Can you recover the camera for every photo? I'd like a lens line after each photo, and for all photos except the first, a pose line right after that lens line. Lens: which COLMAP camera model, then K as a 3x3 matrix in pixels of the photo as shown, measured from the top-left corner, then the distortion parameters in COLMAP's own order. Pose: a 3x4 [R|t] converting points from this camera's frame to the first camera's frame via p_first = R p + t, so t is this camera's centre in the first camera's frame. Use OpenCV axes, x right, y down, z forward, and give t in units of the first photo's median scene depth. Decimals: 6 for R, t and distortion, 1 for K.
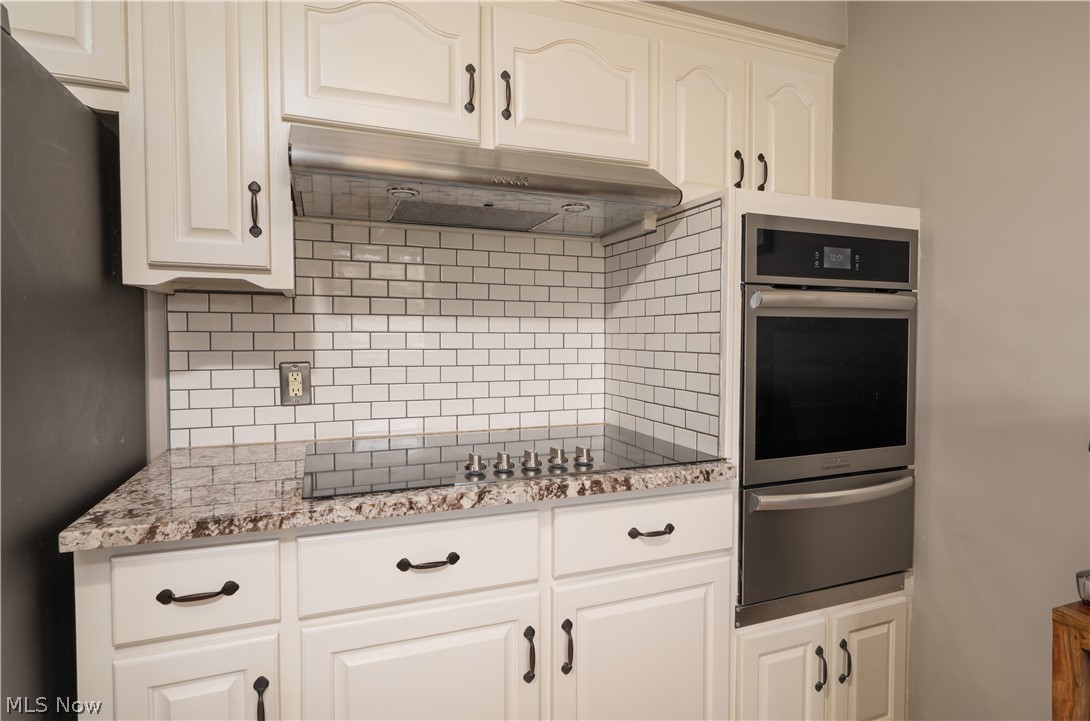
lens RADIAL K [[593.4, 0, 548.5], [0, 593.4, 361.0], [0, 0, 1]] dist [-0.004228, -0.000110]
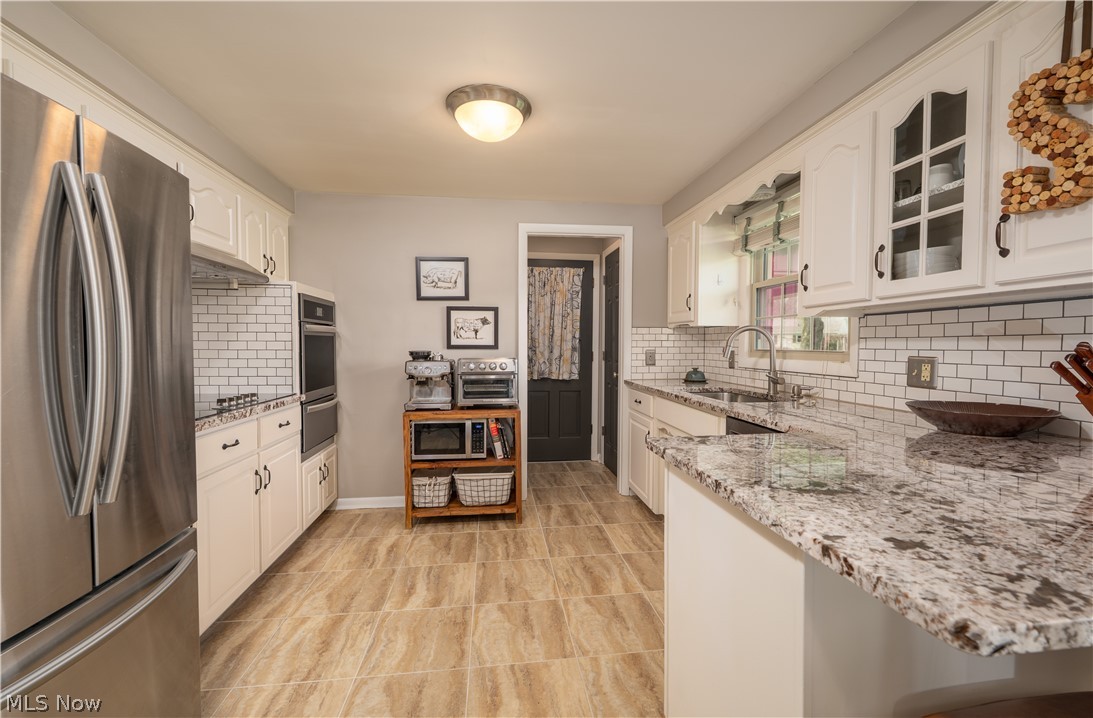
lens RADIAL K [[457.8, 0, 547.2], [0, 457.8, 359.1], [0, 0, 1]] dist [0.003493, -0.000161]
pose [[0.266235, -0.030069, 0.963439, -1.154994], [0.035489, 0.999141, 0.021376, 0.020185], [-0.963255, 0.028500, 0.267073, -0.455538]]
